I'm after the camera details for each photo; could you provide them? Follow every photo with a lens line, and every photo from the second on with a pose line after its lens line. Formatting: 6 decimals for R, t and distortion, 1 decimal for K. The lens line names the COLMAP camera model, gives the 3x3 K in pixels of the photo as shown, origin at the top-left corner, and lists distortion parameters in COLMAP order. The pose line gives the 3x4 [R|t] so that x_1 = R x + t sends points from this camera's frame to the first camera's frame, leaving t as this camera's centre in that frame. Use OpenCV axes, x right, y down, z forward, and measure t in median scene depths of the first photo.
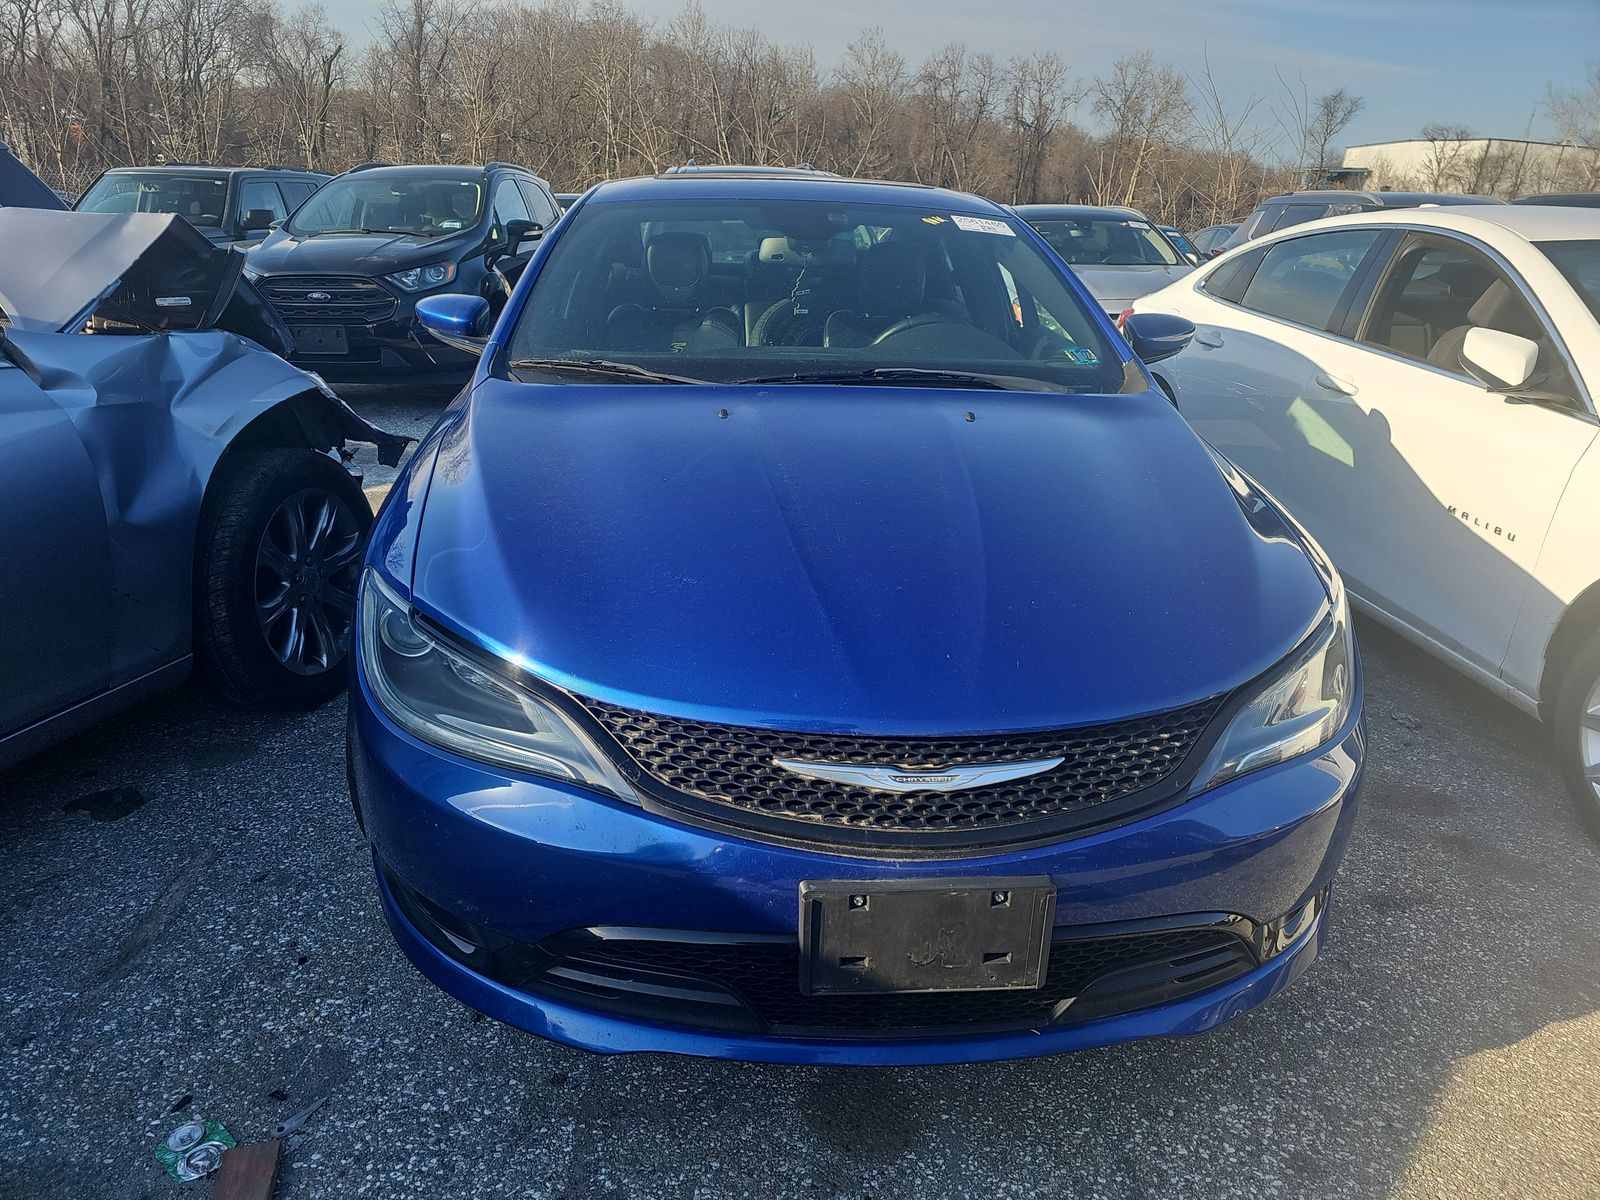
lens RADIAL K [[1130.1, 0, 768.2], [0, 1130.1, 599.6], [0, 0, 1]] dist [0.037518, -0.045700]
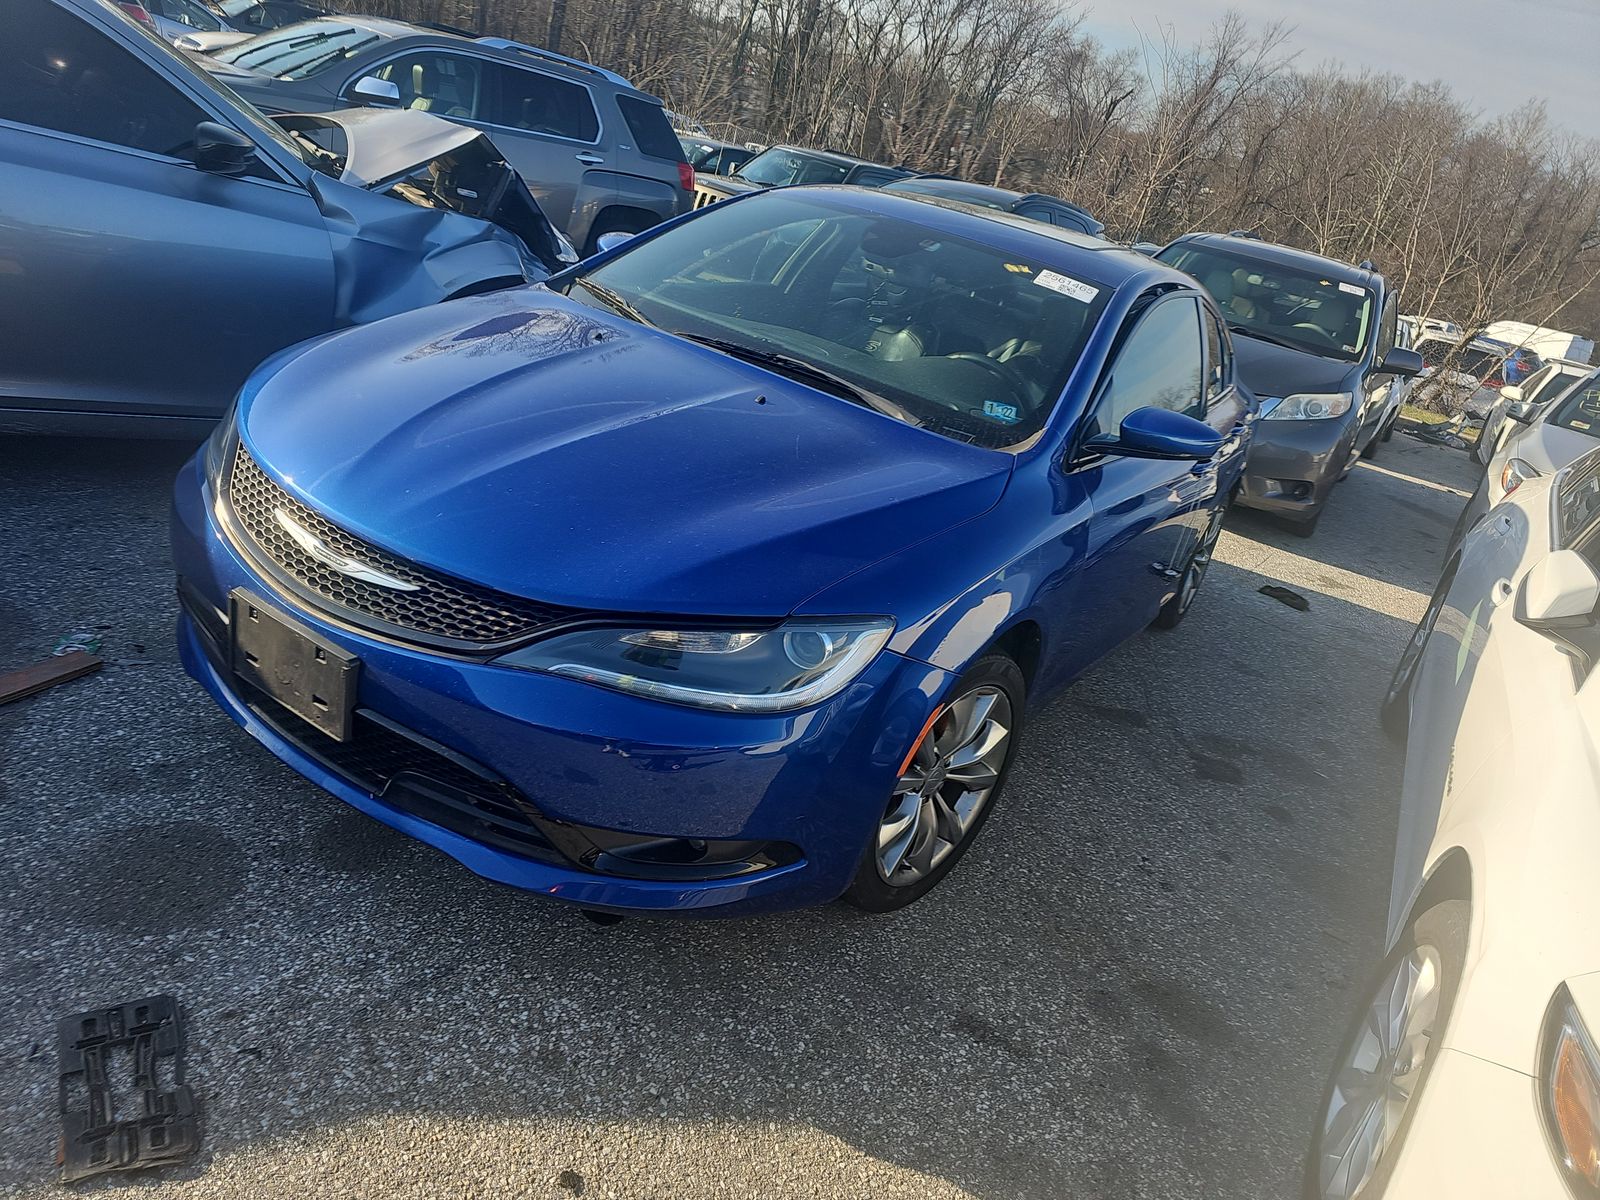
lens RADIAL K [[1130.1, 0, 768.2], [0, 1130.1, 599.6], [0, 0, 1]] dist [0.037518, -0.045700]
pose [[0.772340, 0.372392, -0.514601, 0.499463], [-0.390670, 0.917267, 0.077444, -0.041367], [0.500867, 0.141226, 0.853925, 0.044106]]
